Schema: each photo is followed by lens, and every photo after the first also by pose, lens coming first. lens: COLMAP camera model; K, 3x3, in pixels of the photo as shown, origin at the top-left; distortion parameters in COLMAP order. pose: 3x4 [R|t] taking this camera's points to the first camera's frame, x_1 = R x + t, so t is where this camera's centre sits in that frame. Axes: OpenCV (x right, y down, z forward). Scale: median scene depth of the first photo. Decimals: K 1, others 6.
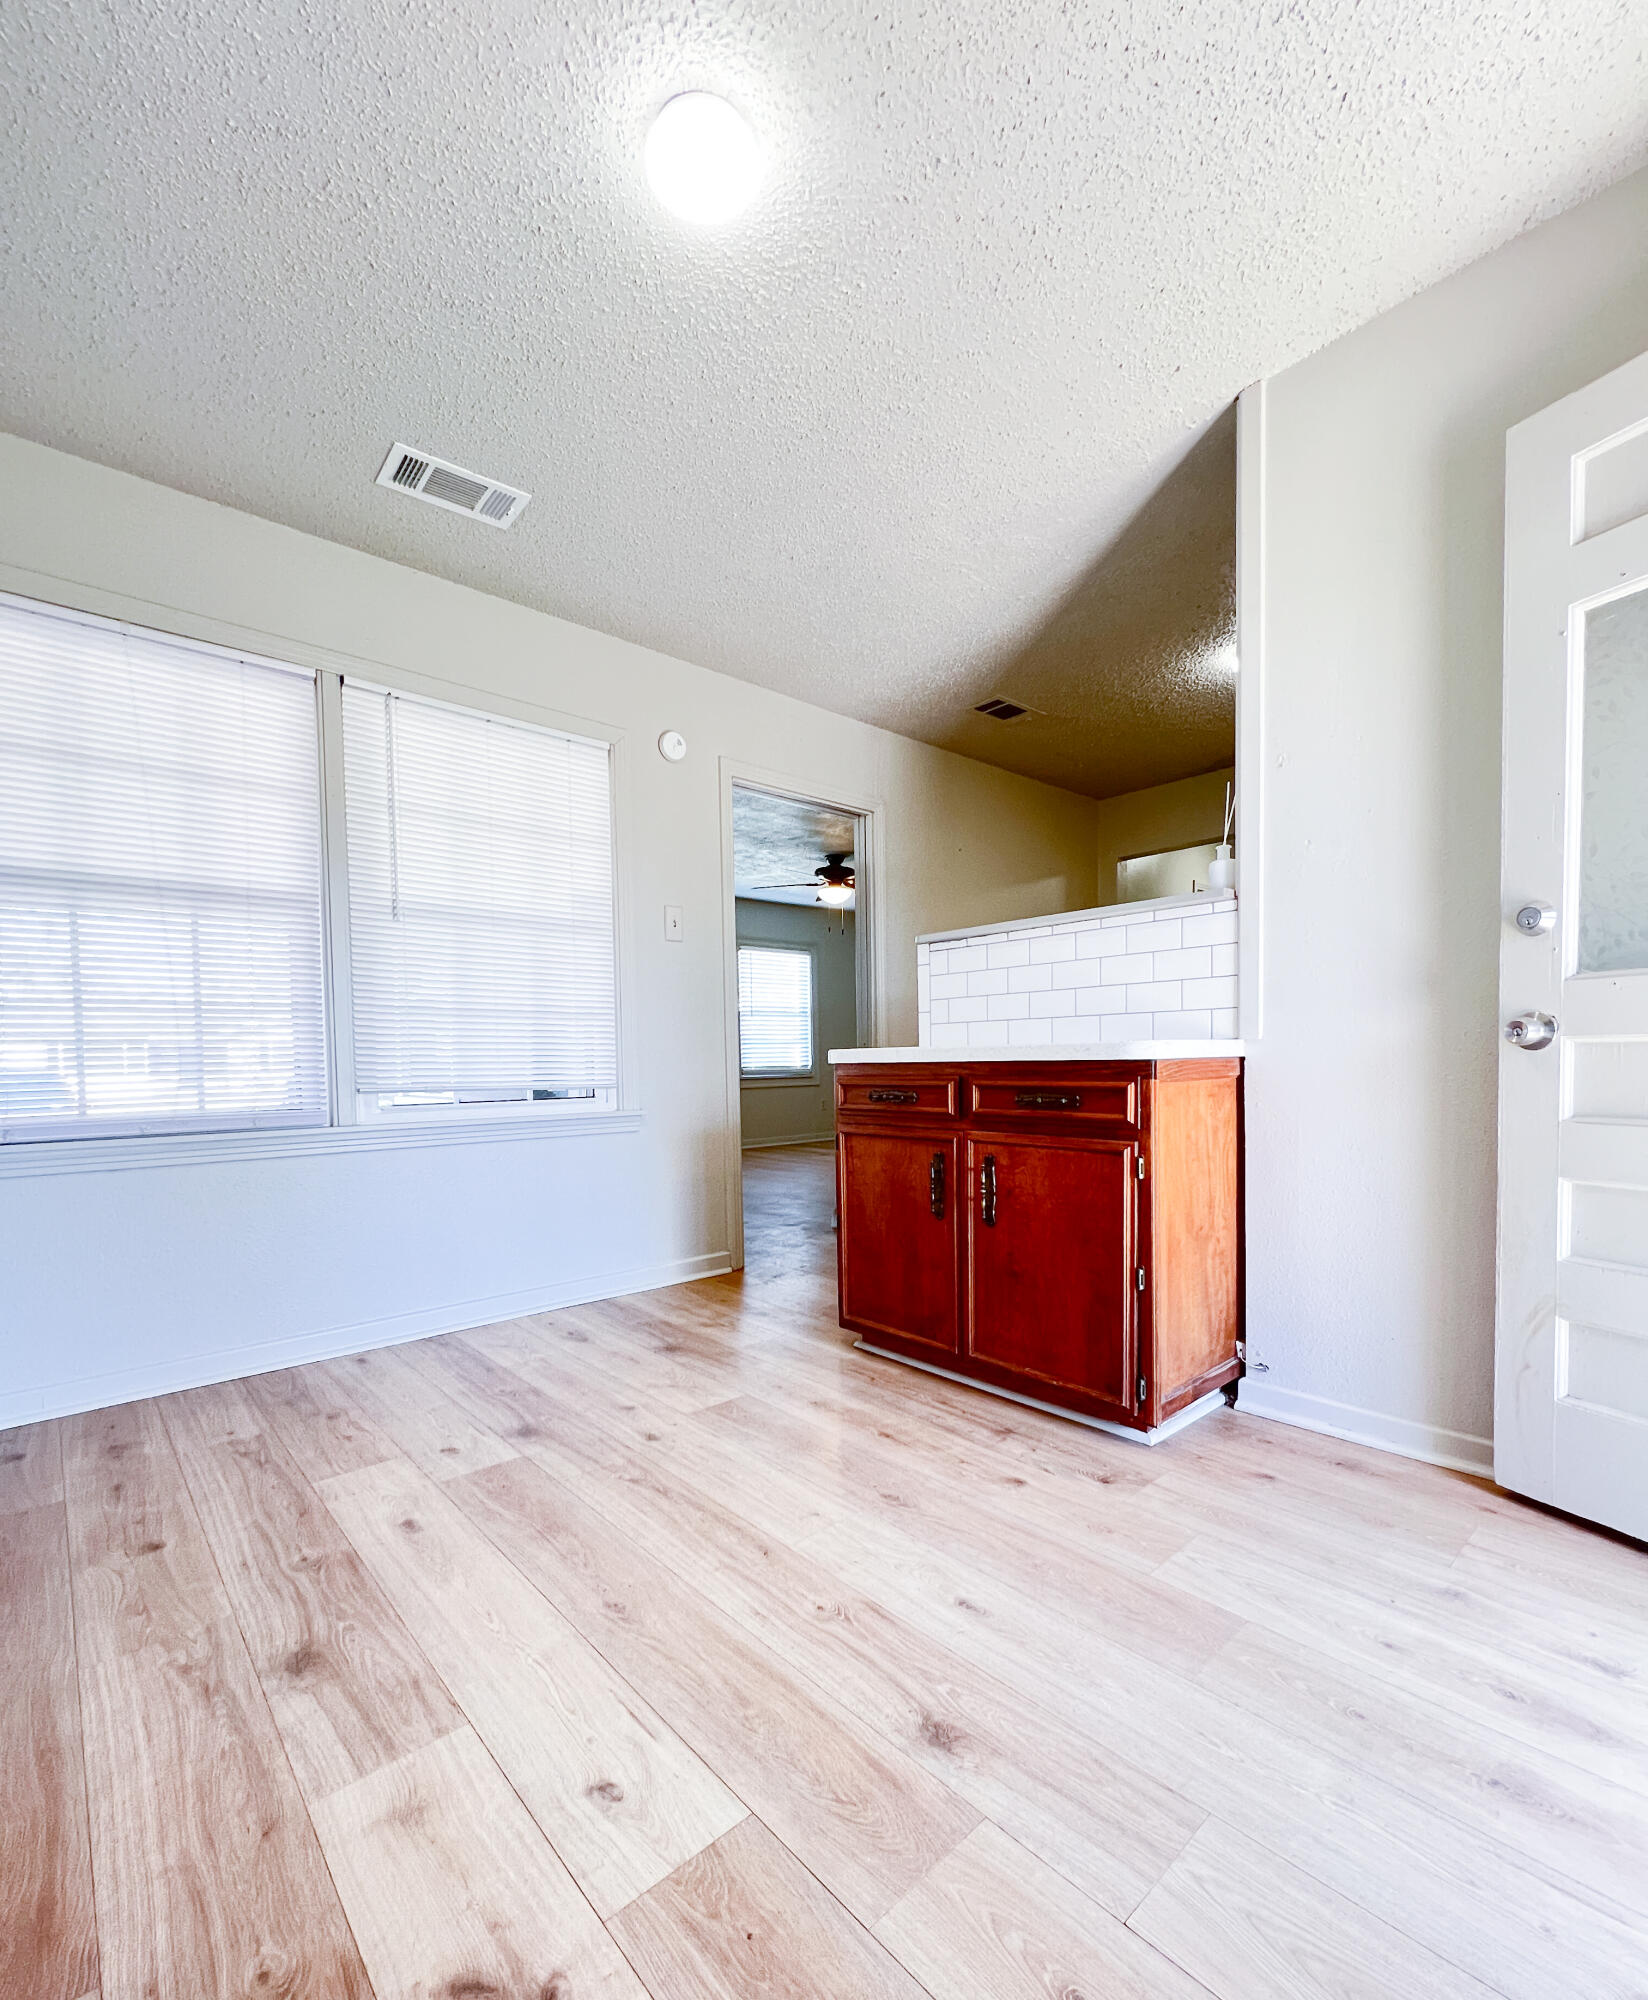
lens RADIAL K [[858.2, 0, 827.3], [0, 858.2, 1087.0], [0, 0, 1]] dist [-0.001739, 0.000480]
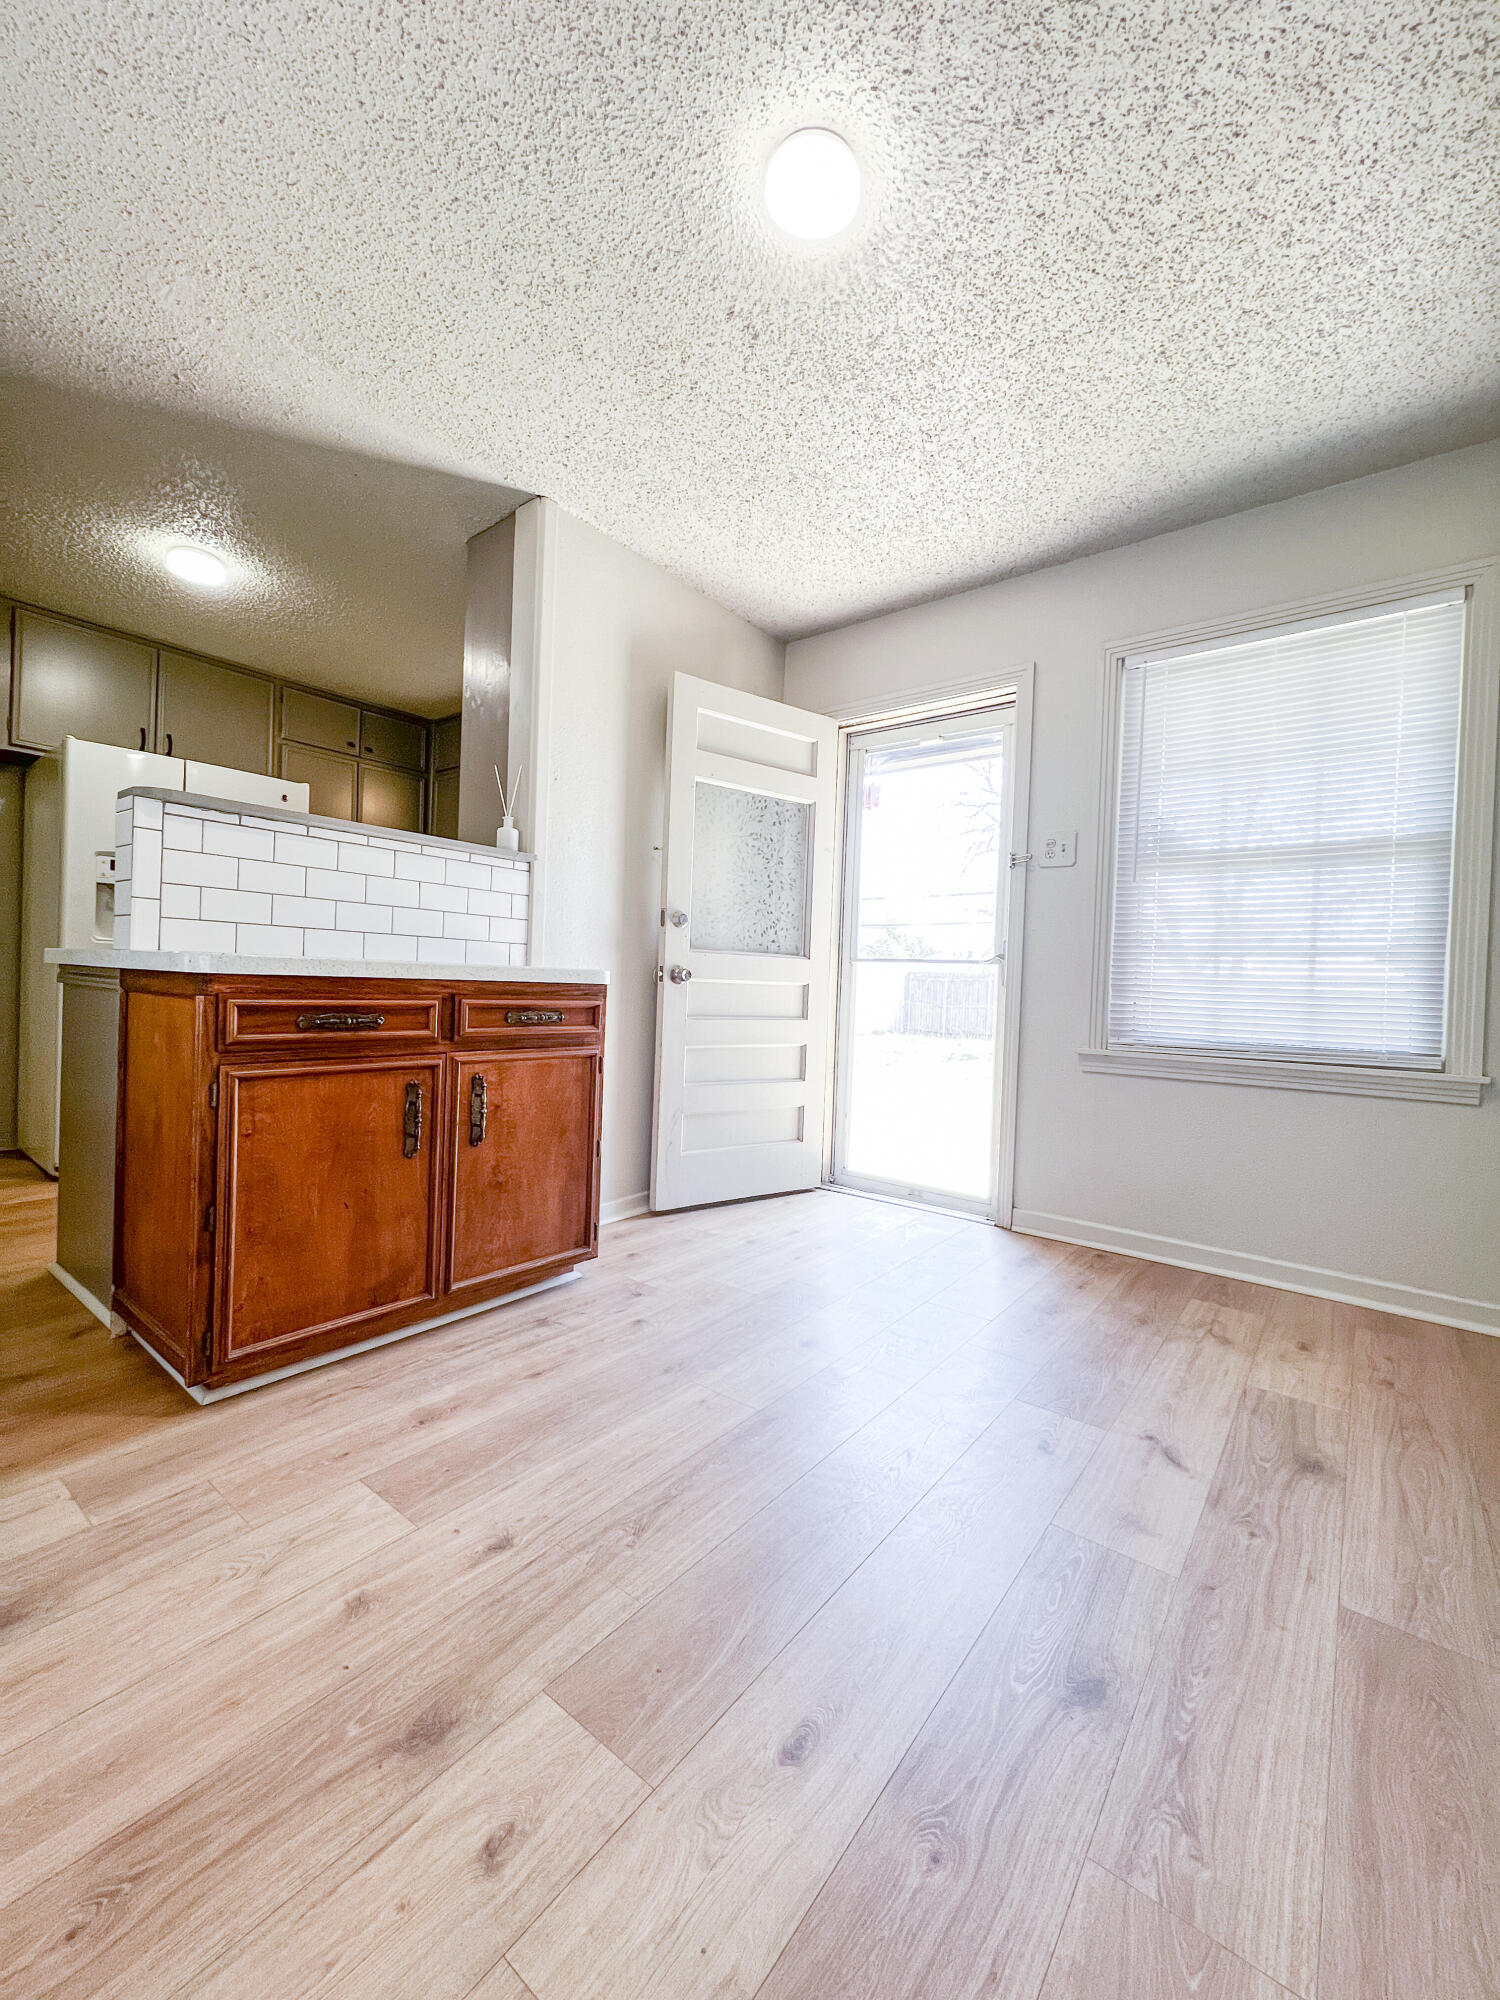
lens RADIAL K [[802.2, 0, 734.2], [0, 802.2, 995.3], [0, 0, 1]] dist [0.000091, -0.000115]
pose [[-0.152941, 0.000381, 0.988235, -0.823549], [0.001288, 0.999999, -0.000186, -0.013527], [-0.988235, 0.001244, -0.152941, 0.896542]]
